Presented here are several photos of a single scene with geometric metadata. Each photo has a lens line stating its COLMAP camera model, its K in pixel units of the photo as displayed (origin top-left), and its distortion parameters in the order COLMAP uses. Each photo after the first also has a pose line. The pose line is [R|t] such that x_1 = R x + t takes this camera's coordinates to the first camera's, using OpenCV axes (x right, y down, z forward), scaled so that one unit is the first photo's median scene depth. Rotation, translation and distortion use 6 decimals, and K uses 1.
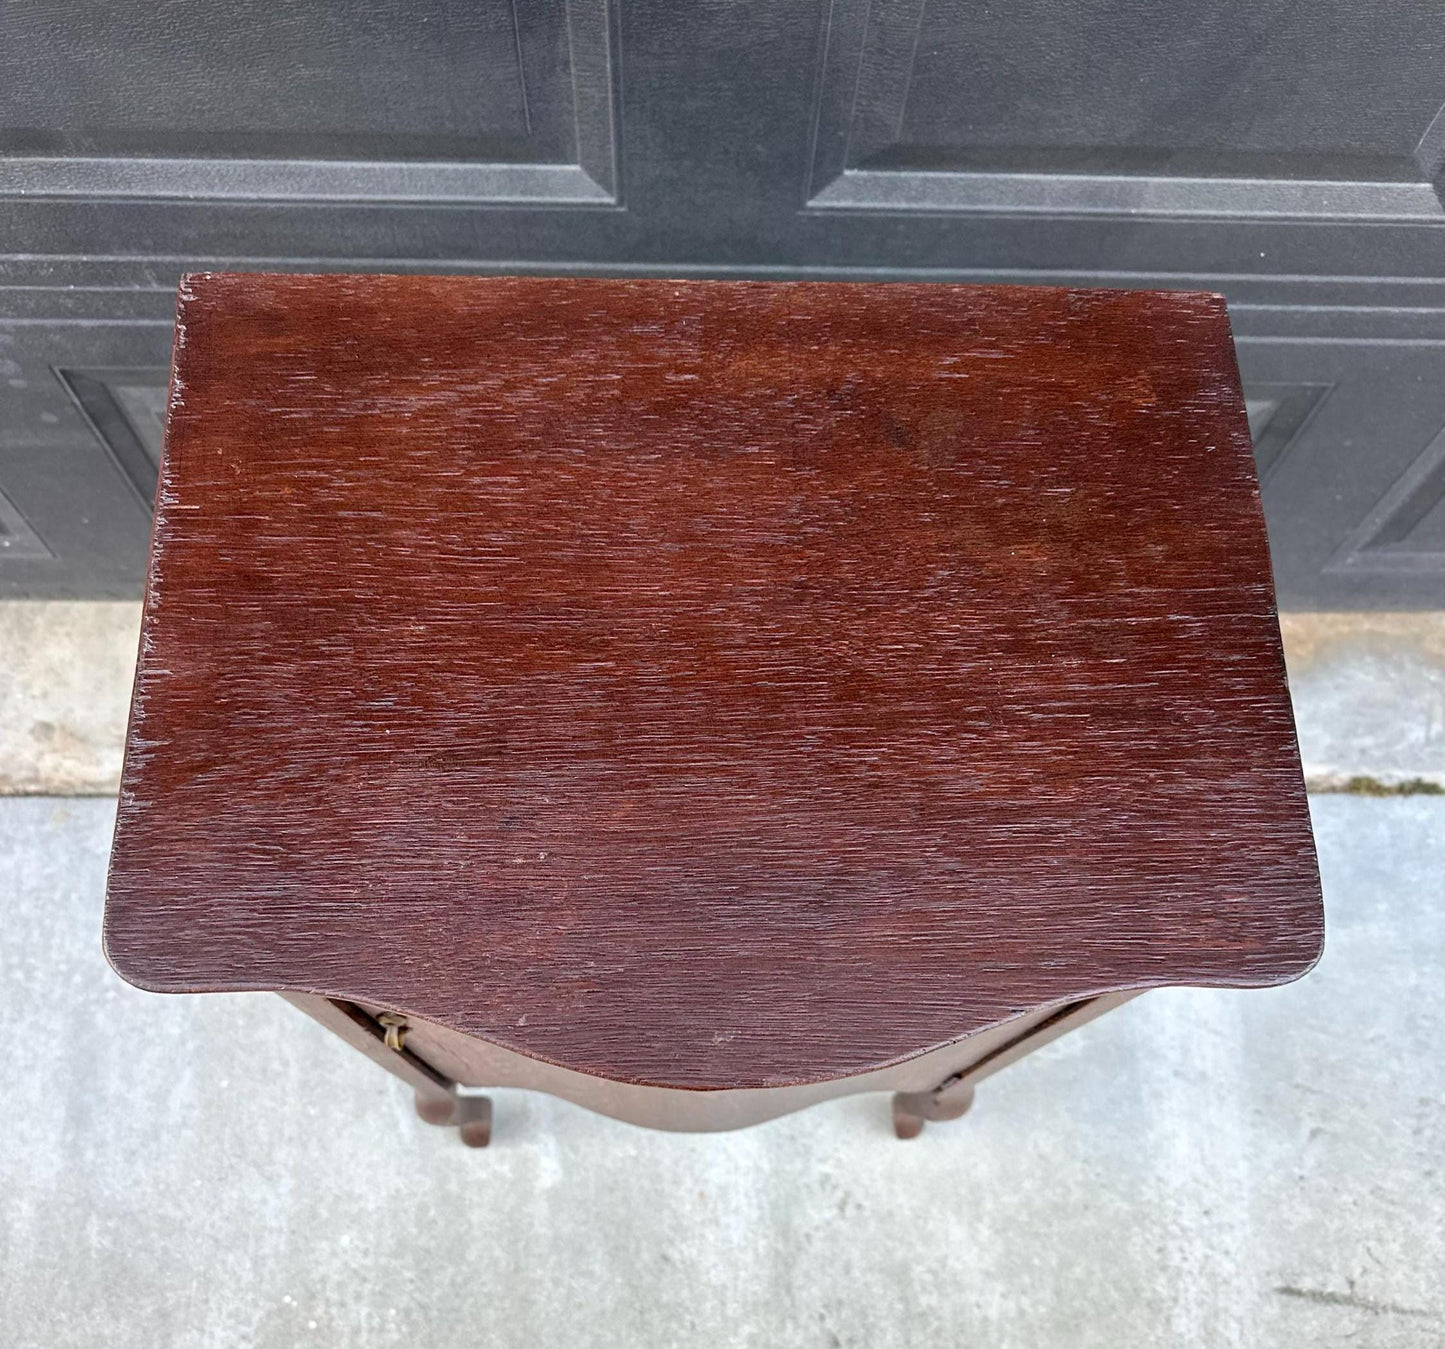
lens RADIAL K [[1391.4, 0, 715.9], [0, 1391.4, 801.6], [0, 0, 1]] dist [-0.001458, 0.000000]
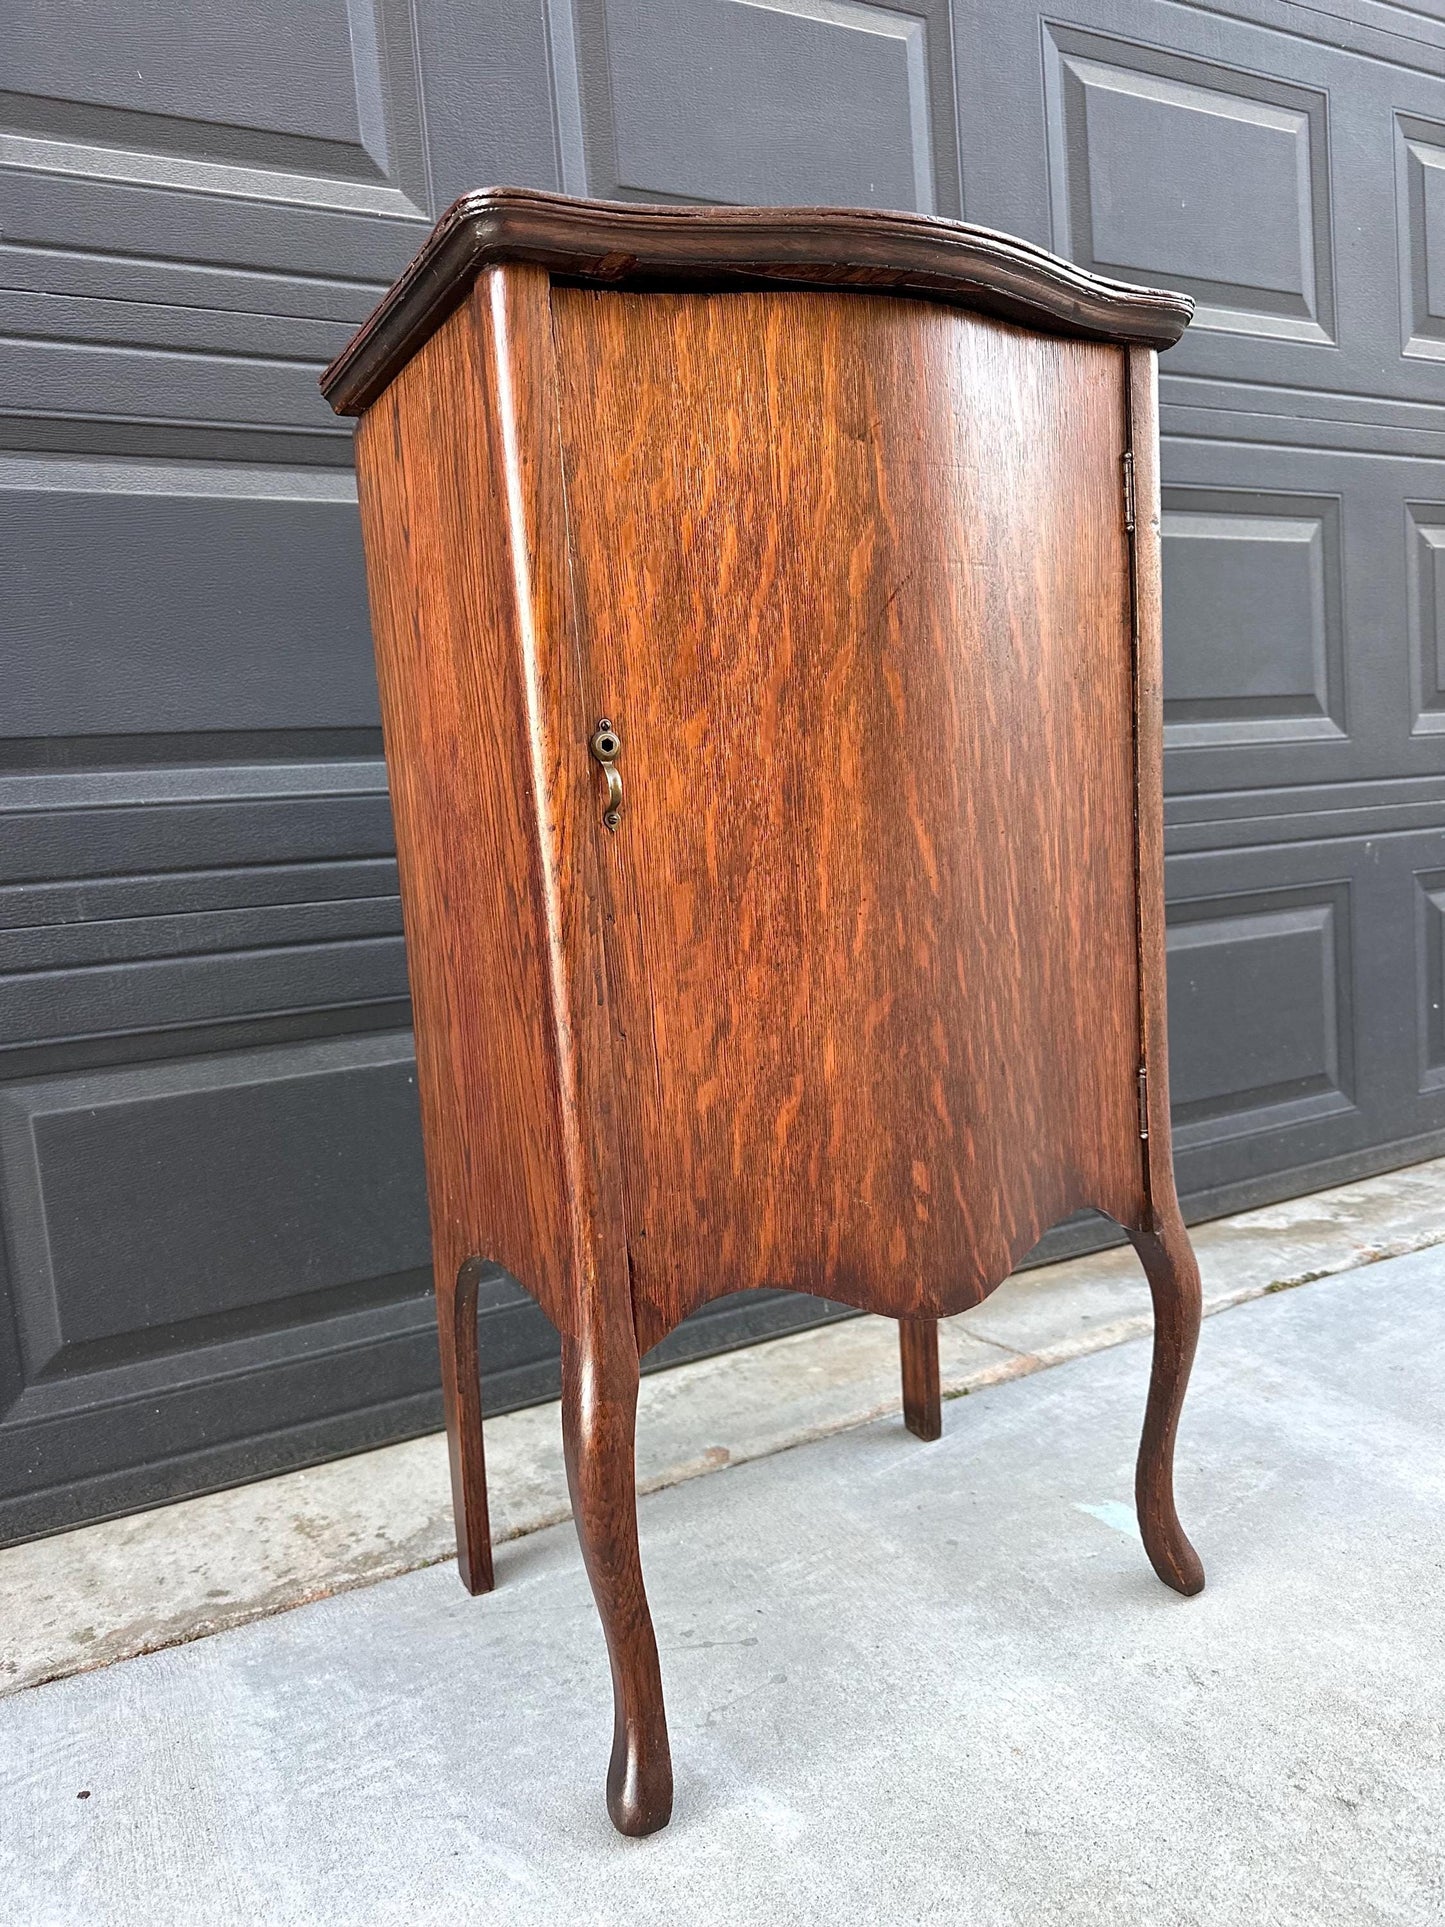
lens RADIAL K [[1371.0, 0, 718.9], [0, 1371.0, 968.2], [0, 0, 1]] dist [0.067339, -0.093484]
pose [[0.885480, -0.146616, 0.440942, -0.355885], [0.461175, 0.393581, -0.795243, 0.588937], [-0.056951, 0.907523, 0.416123, 0.442902]]
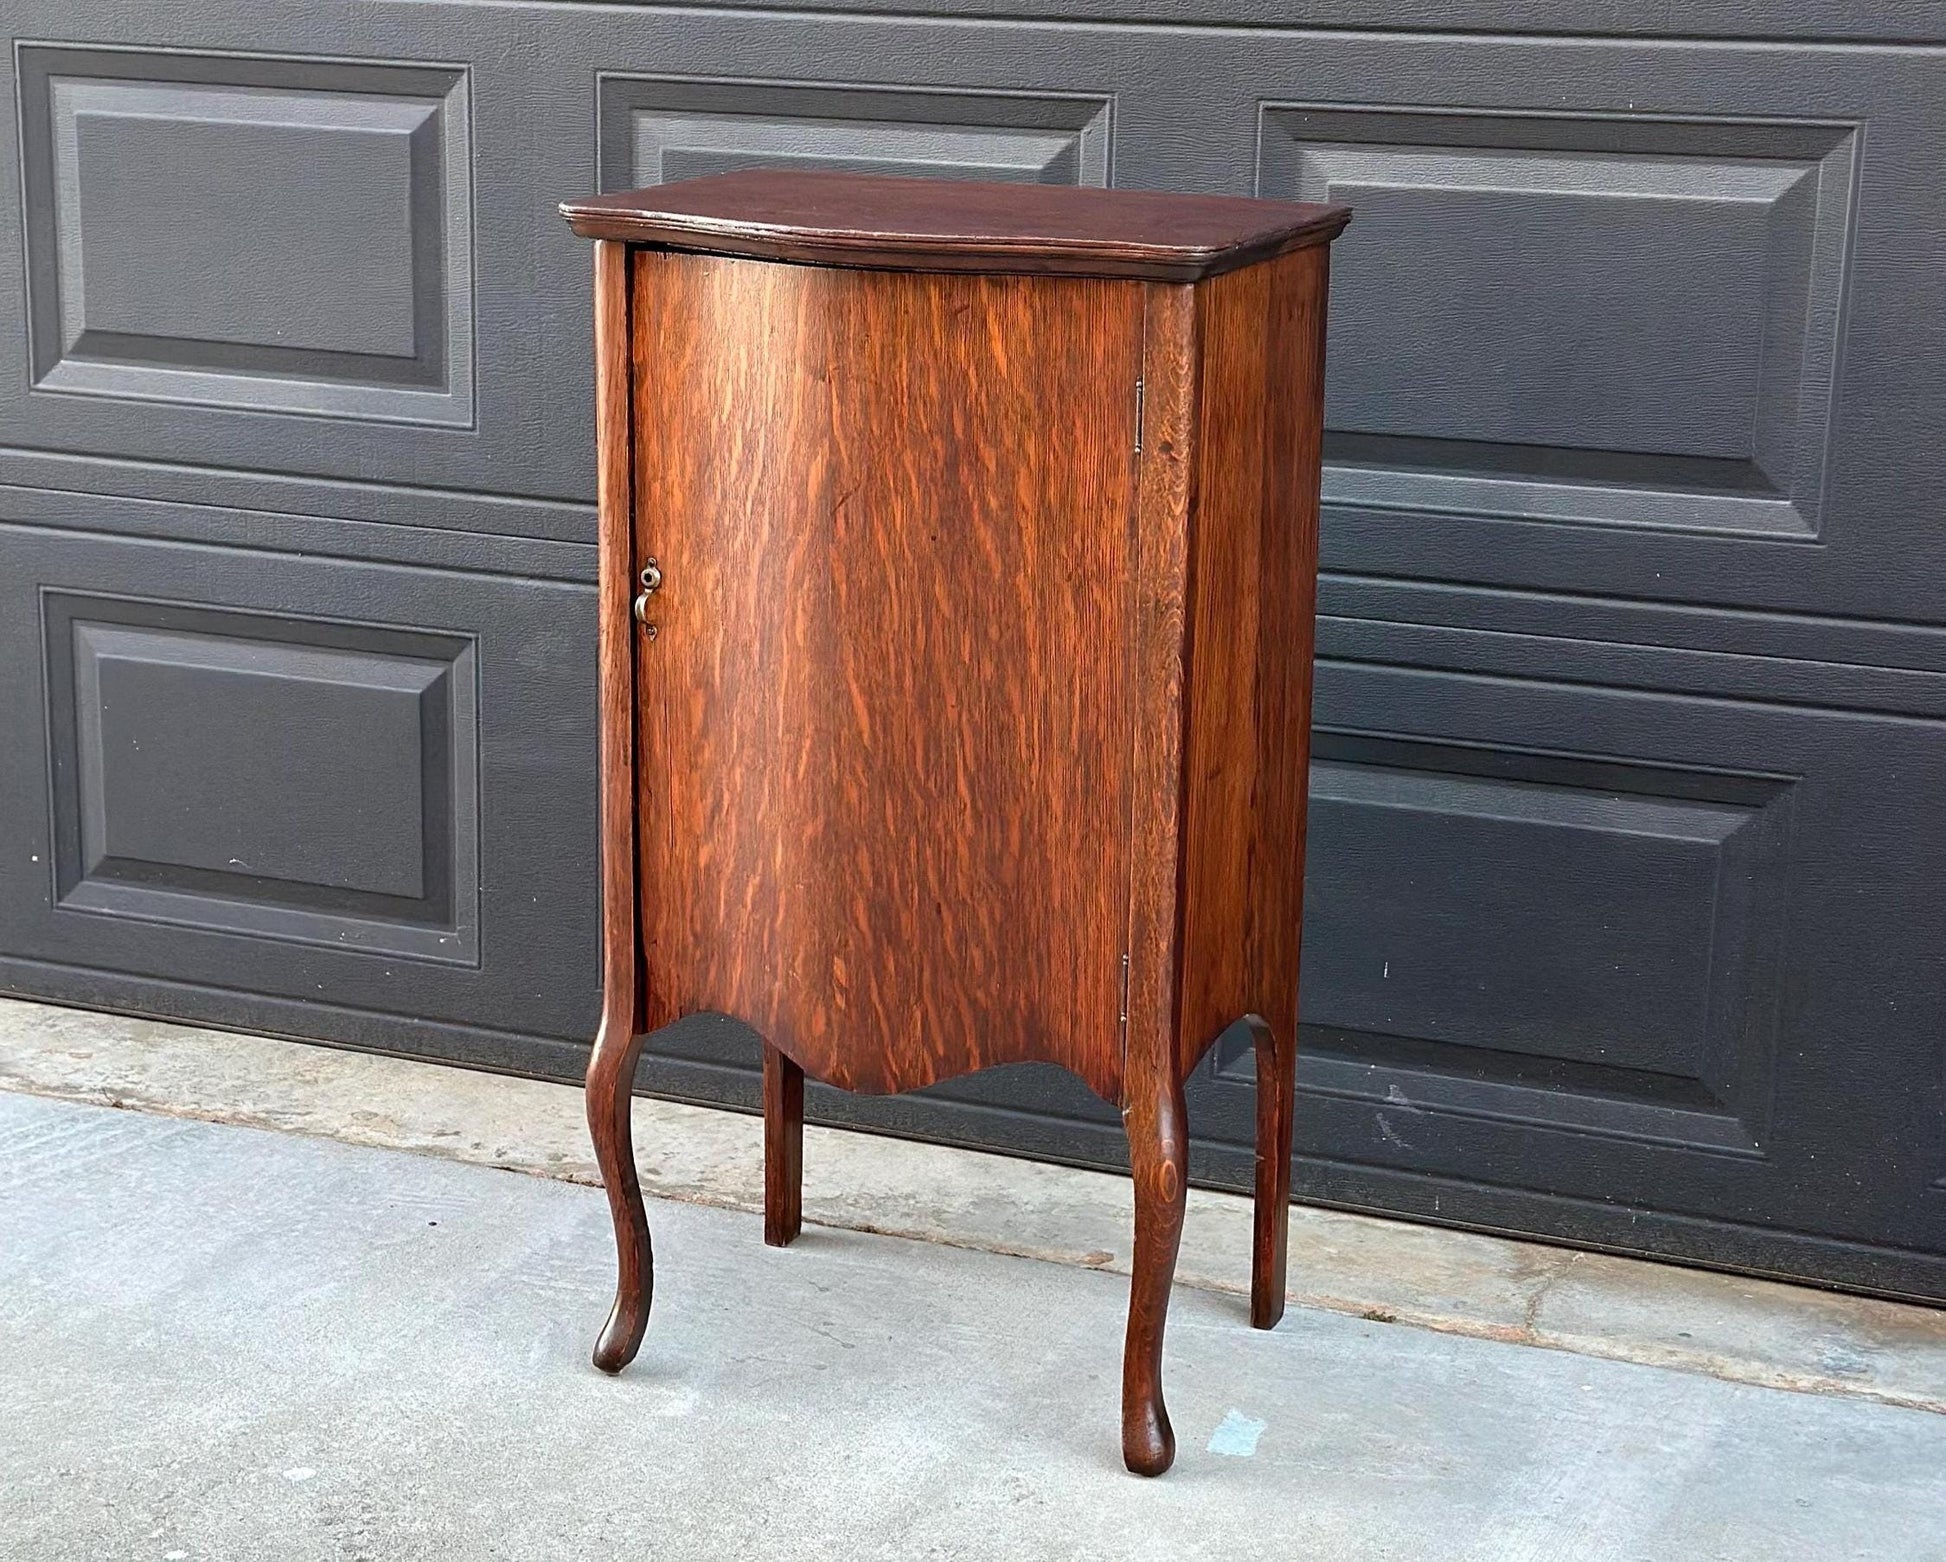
lens RADIAL K [[3614.1, 0, 974.0], [0, 3614.1, 846.2], [0, 0, 1]] dist [0.143681, 0.000000]
pose [[0.920102, 0.084778, -0.382395, 0.775100], [-0.365982, 0.533890, -0.762245, 1.584734], [0.139535, 0.841293, 0.522261, -0.273848]]
